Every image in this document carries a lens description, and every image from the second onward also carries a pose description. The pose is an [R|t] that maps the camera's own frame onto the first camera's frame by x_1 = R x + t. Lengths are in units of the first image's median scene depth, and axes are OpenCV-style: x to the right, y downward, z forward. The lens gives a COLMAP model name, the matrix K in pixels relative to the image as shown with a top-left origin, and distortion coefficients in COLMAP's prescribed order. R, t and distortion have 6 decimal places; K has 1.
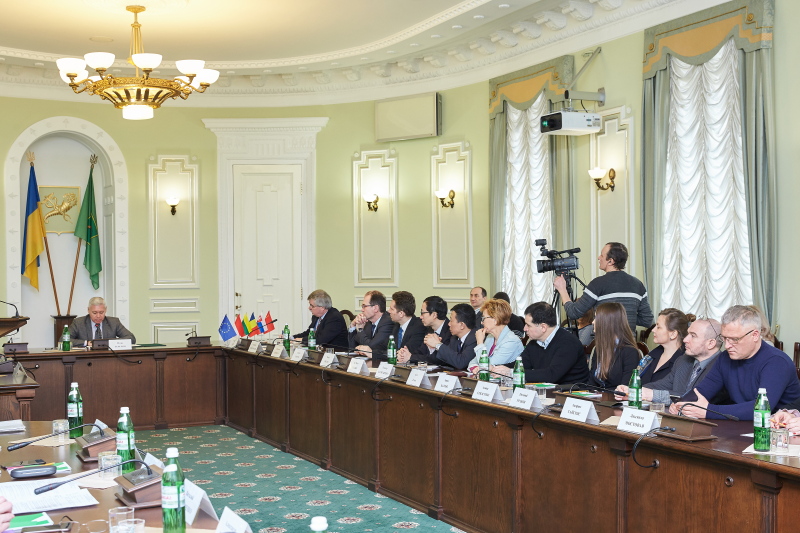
lens RADIAL K [[1161.7, 0, 400.0], [0, 1161.7, 266.5], [0, 0, 1]] dist [0.036856, 0.060292]
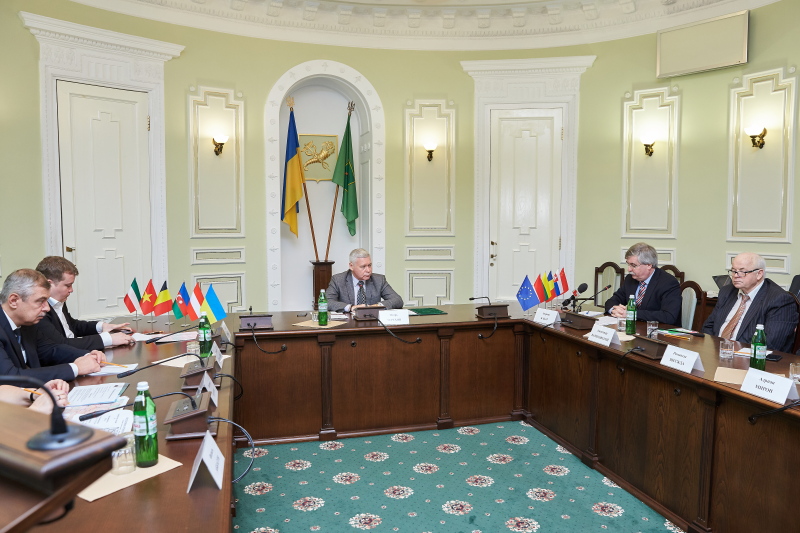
lens RADIAL K [[581.1, 0, 400.0], [0, 581.1, 266.5], [0, 0, 1]] dist [-0.046009, 0.008564]
pose [[0.988180, 0.022843, -0.151589, -0.144753], [-0.010606, 0.996654, 0.081049, 0.004784], [0.152933, -0.078484, 0.985115, 0.512609]]
